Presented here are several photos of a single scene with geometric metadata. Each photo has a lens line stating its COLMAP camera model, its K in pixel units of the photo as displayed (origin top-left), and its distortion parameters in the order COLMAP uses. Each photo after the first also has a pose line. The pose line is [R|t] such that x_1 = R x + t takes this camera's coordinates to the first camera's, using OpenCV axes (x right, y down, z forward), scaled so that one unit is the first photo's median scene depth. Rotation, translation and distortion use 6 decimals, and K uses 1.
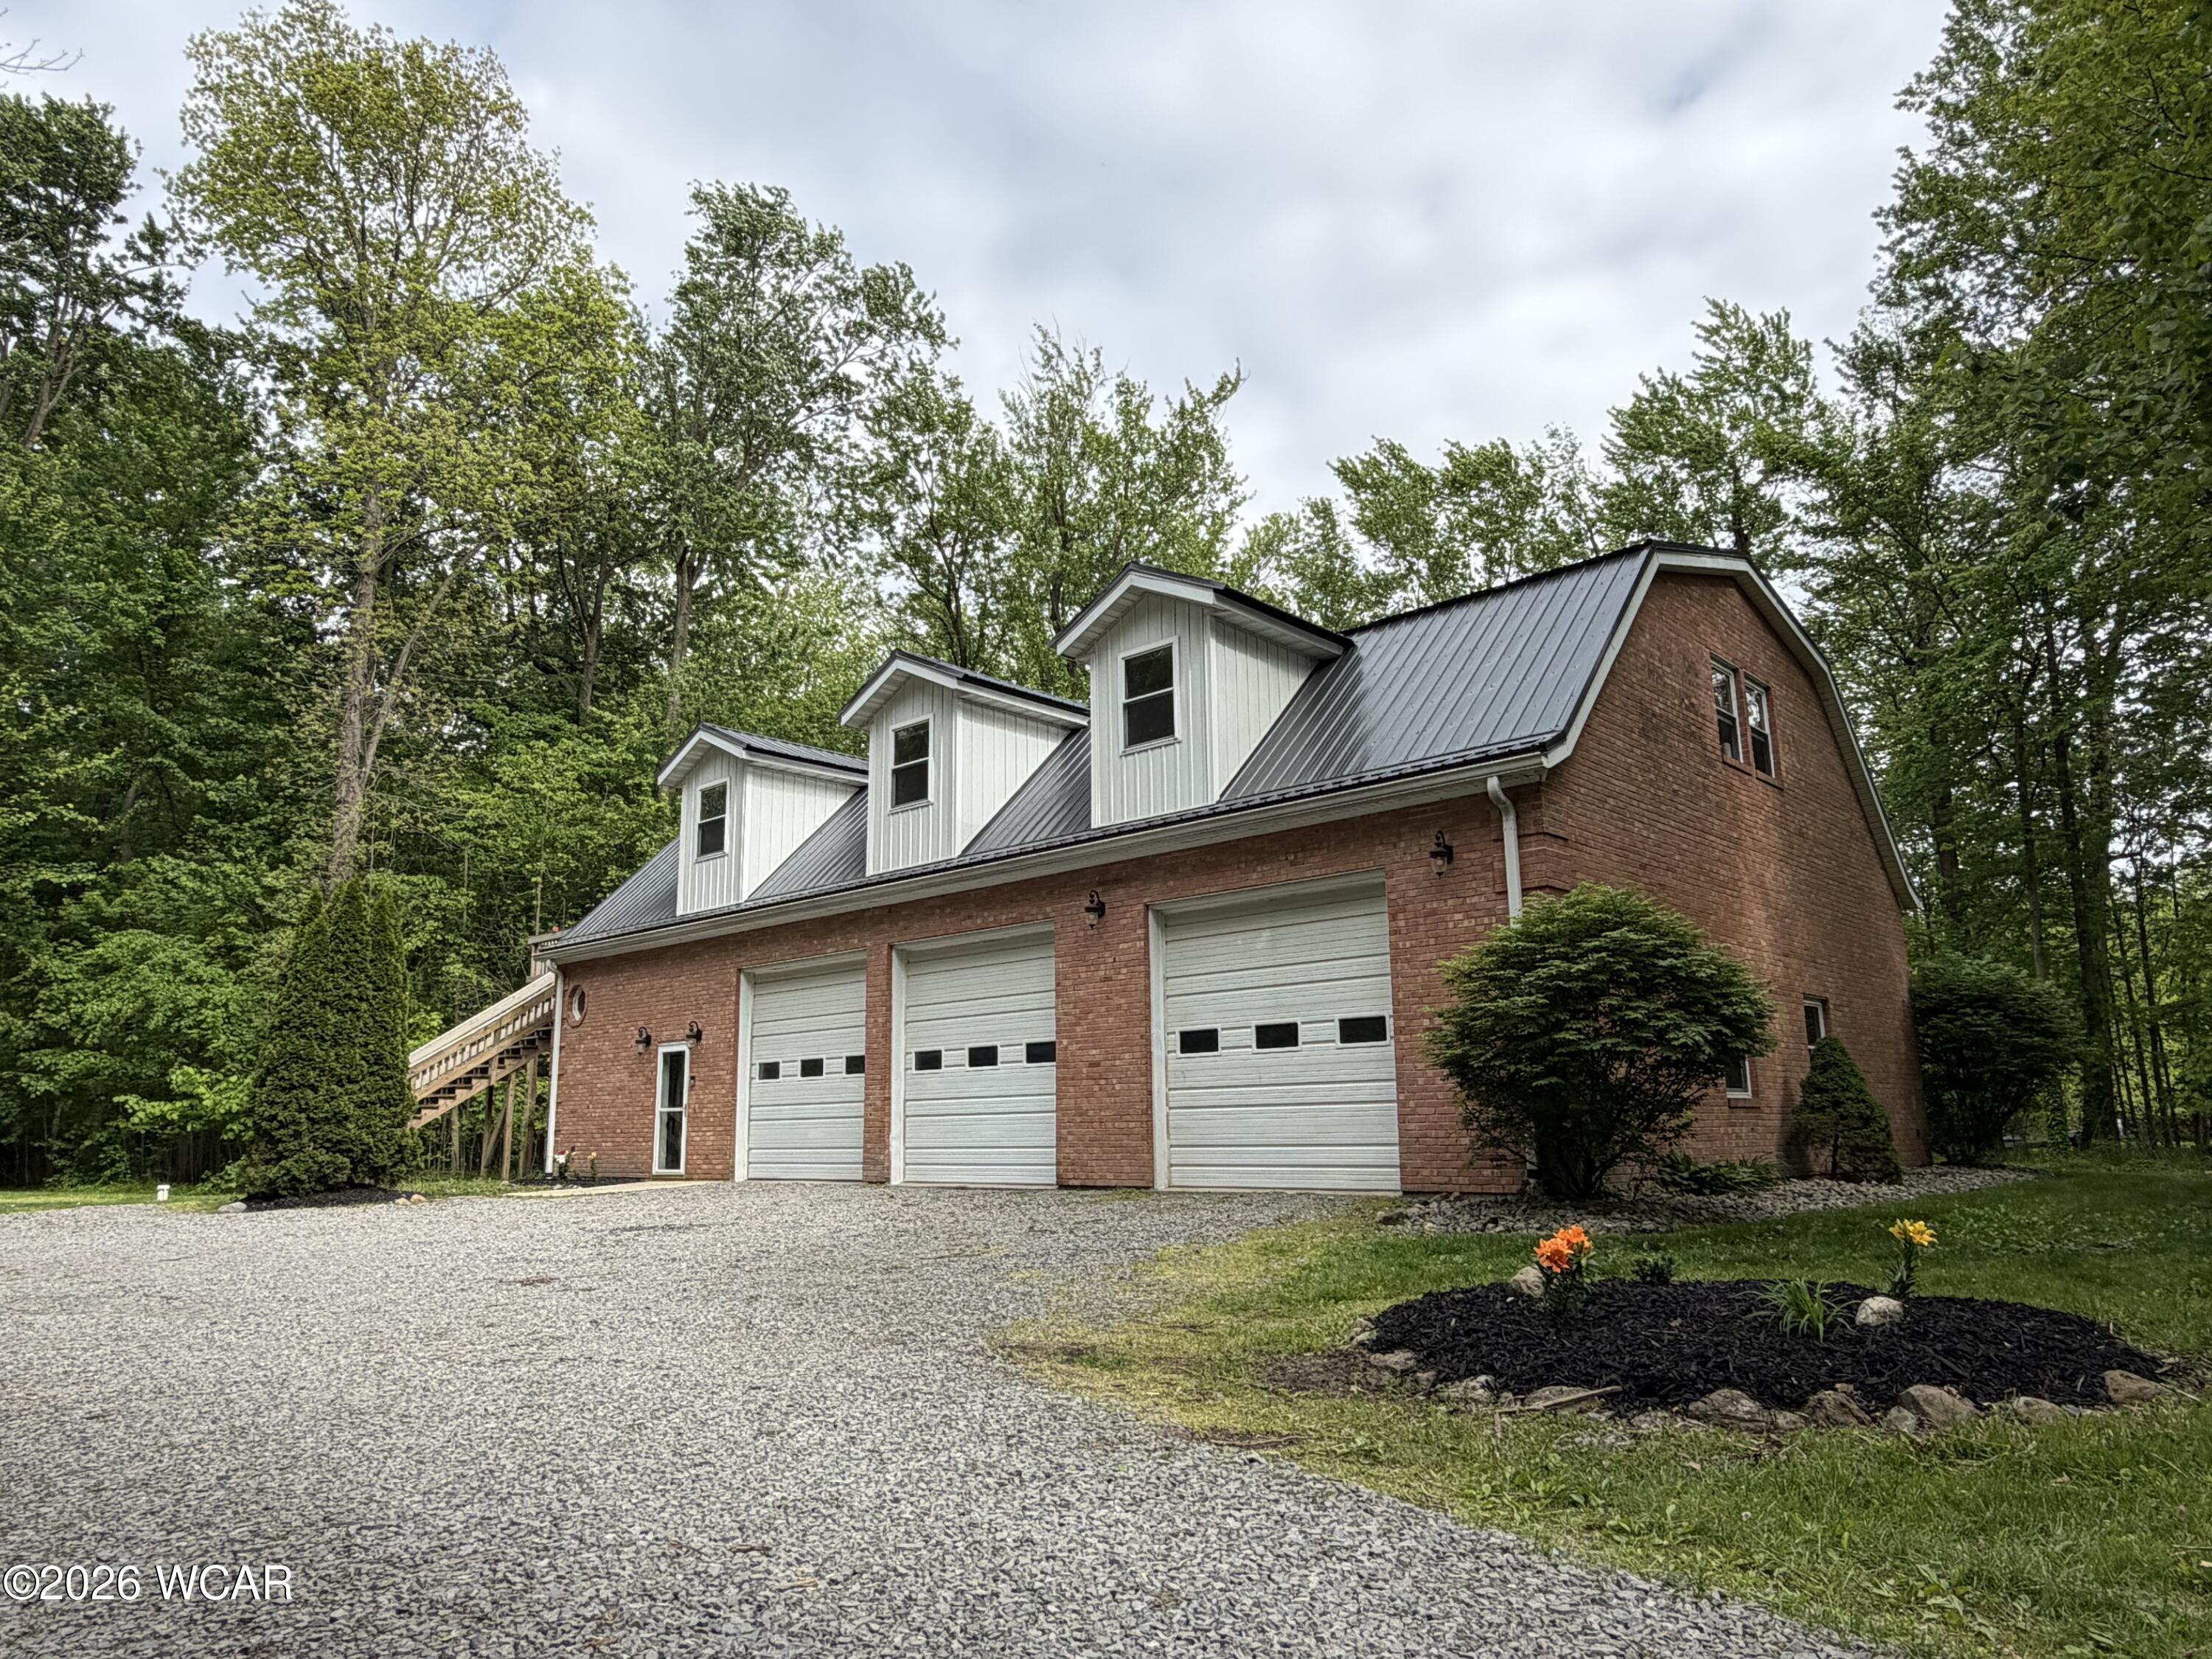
lens RADIAL K [[1421.9, 0, 1106.8], [0, 1421.9, 828.6], [0, 0, 1]] dist [-0.007909, -0.000389]
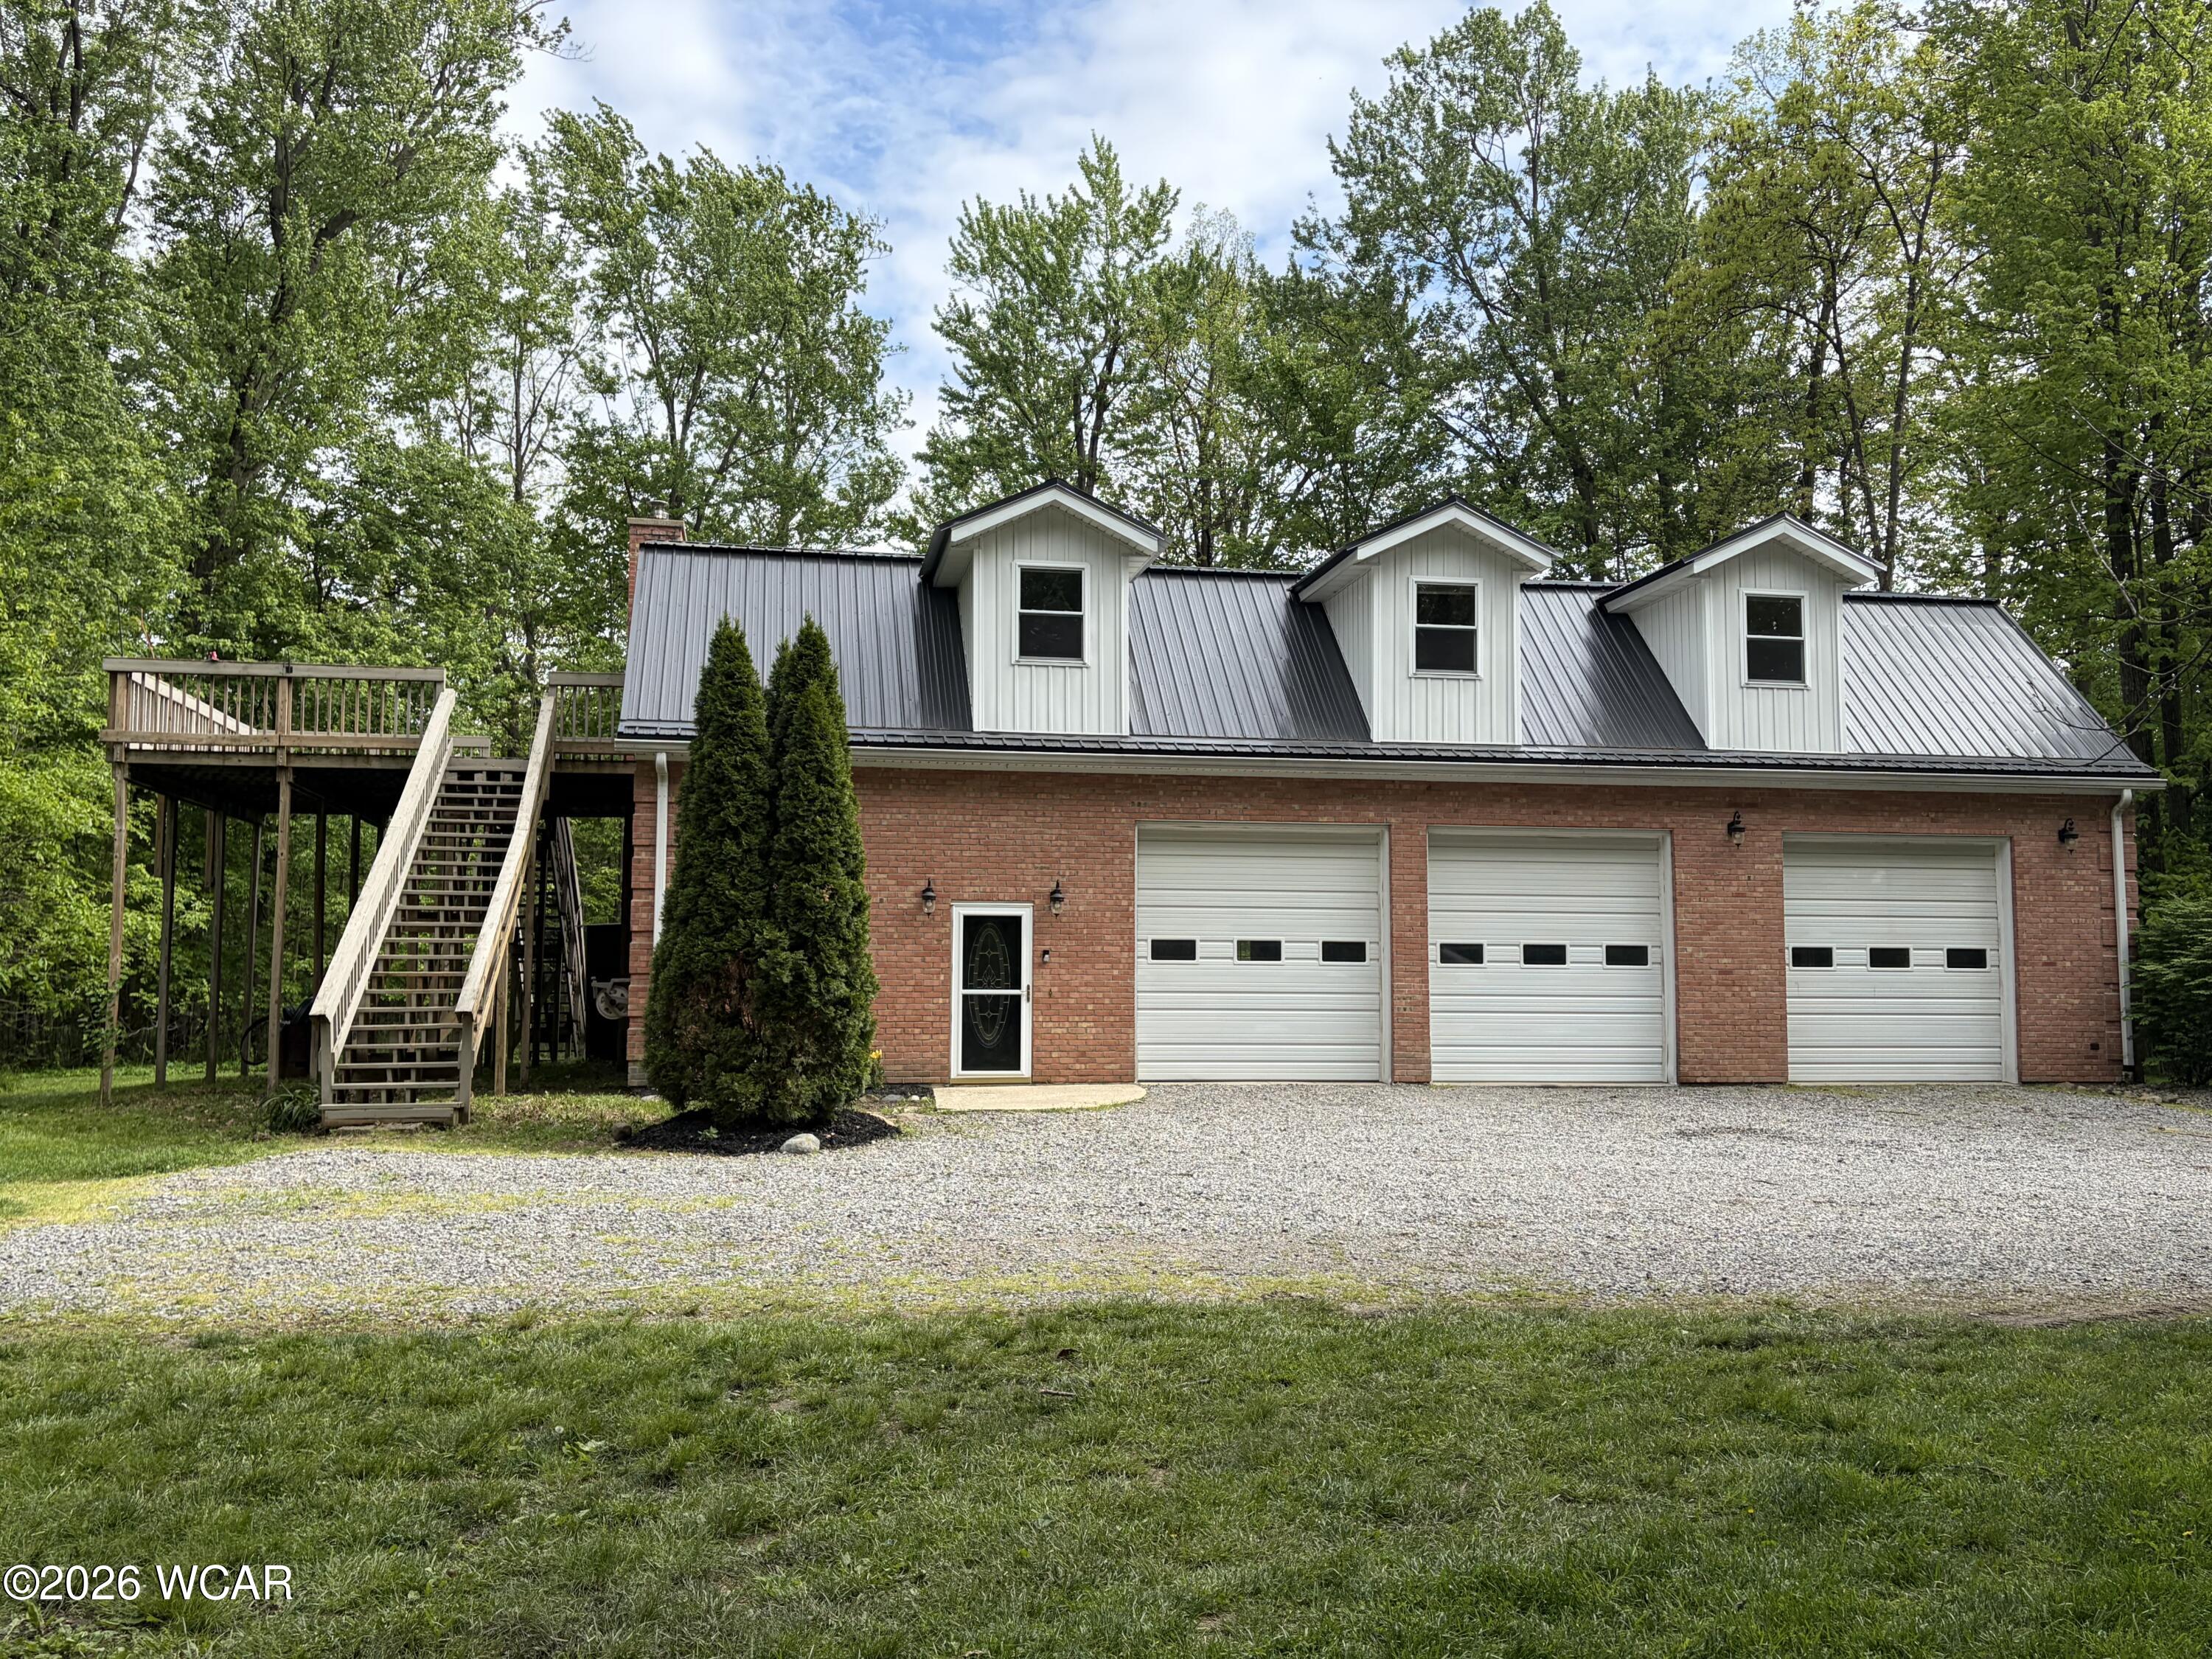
lens RADIAL K [[1936.4, 0, 1105.8], [0, 1936.4, 833.6], [0, 0, 1]] dist [0.007448, -0.002999]
pose [[0.626300, 0.119812, 0.770320, -1.271642], [-0.170932, 0.985180, -0.014256, 0.144919], [-0.760612, -0.122744, 0.637498, 0.382596]]
